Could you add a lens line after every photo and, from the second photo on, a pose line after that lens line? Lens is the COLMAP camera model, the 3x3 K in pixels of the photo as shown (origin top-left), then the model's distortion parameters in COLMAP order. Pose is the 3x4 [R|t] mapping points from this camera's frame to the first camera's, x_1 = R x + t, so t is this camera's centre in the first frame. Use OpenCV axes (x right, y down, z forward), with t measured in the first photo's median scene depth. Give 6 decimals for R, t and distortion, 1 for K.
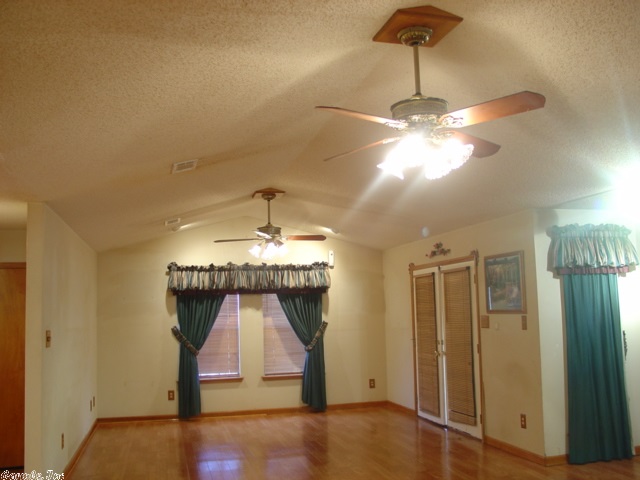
lens RADIAL K [[617.1, 0, 320.0], [0, 617.1, 240.0], [0, 0, 1]] dist [-0.348433, 0.450766]
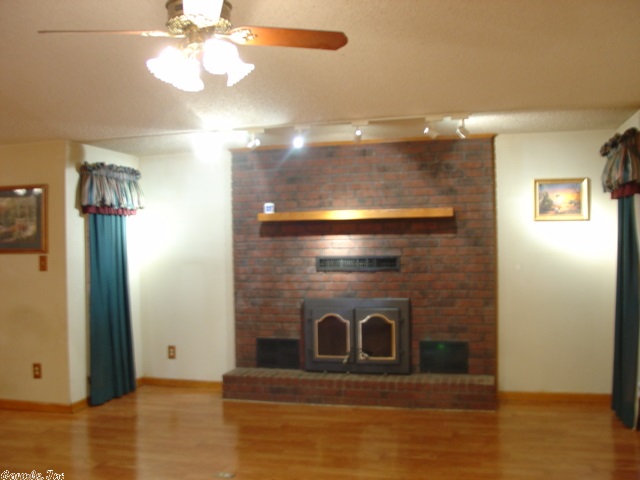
lens RADIAL K [[617.1, 0, 320.0], [0, 617.1, 240.0], [0, 0, 1]] dist [-0.348433, 0.450766]
pose [[0.469360, 0.022387, 0.882723, -0.259971], [-0.095283, 0.995125, 0.025426, 0.041457], [-0.877851, -0.096042, 0.469205, 0.209375]]
